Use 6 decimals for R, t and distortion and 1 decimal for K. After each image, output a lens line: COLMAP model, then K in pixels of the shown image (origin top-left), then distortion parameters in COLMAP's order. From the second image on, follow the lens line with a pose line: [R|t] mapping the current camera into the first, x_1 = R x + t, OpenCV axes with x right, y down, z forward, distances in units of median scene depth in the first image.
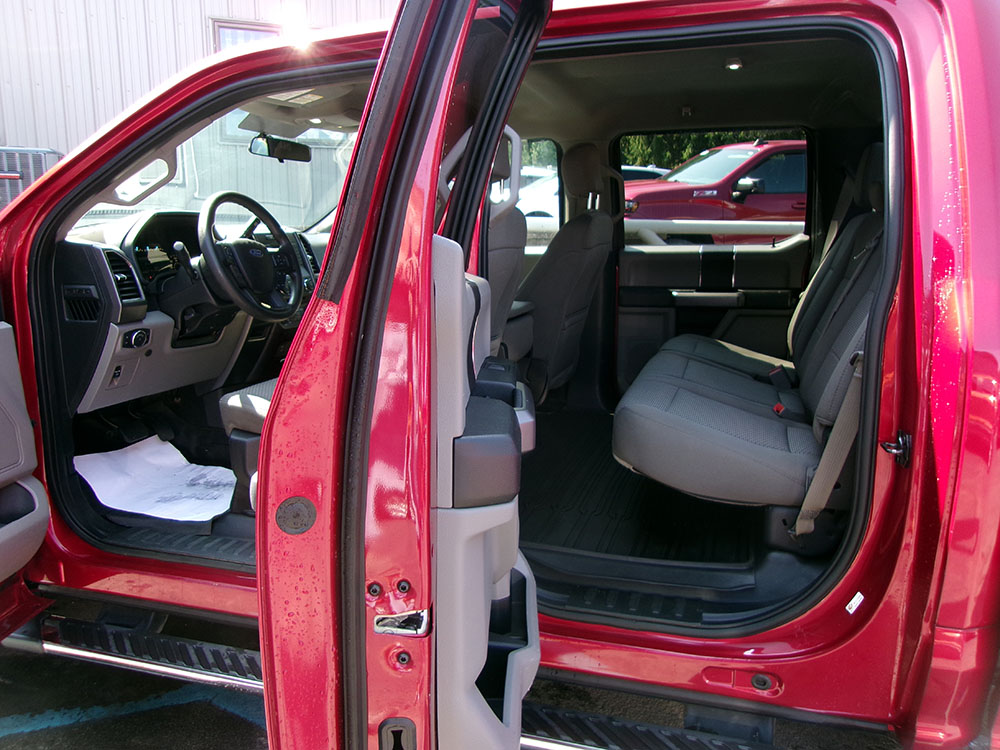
lens RADIAL K [[790.7, 0, 500.0], [0, 790.7, 375.0], [0, 0, 1]] dist [-0.017154, 0.051369]
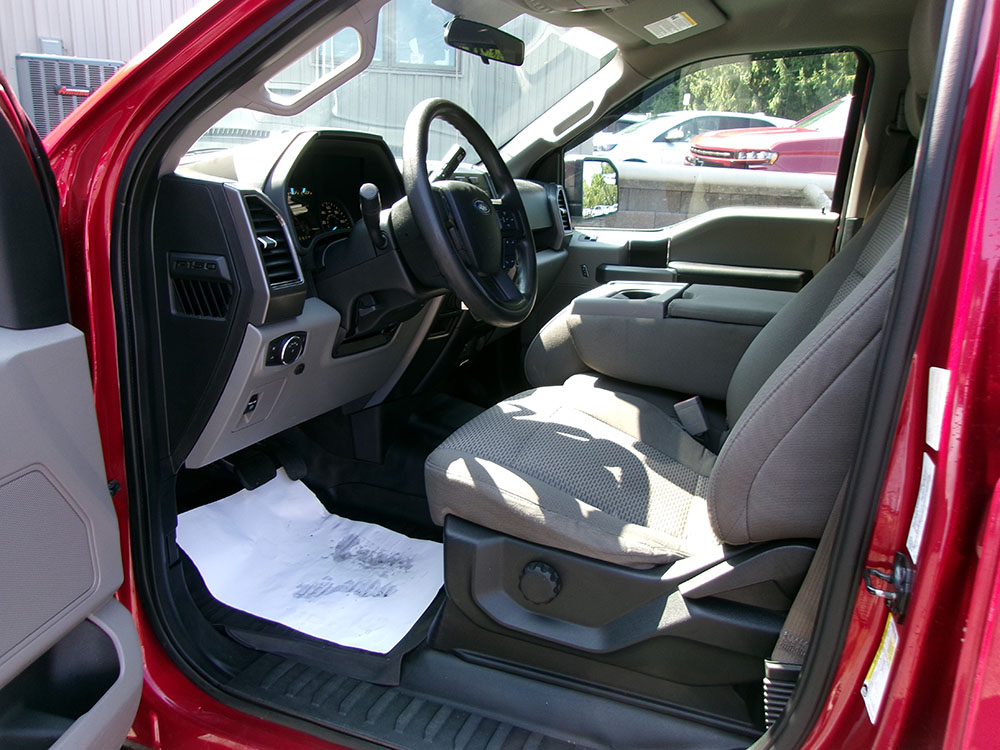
lens RADIAL K [[790.7, 0, 500.0], [0, 790.7, 375.0], [0, 0, 1]] dist [-0.017154, 0.051369]
pose [[0.996918, 0.053256, -0.057611, -0.266083], [-0.049449, 0.996621, 0.065590, -0.071894], [0.060910, -0.062539, 0.996182, 0.423572]]
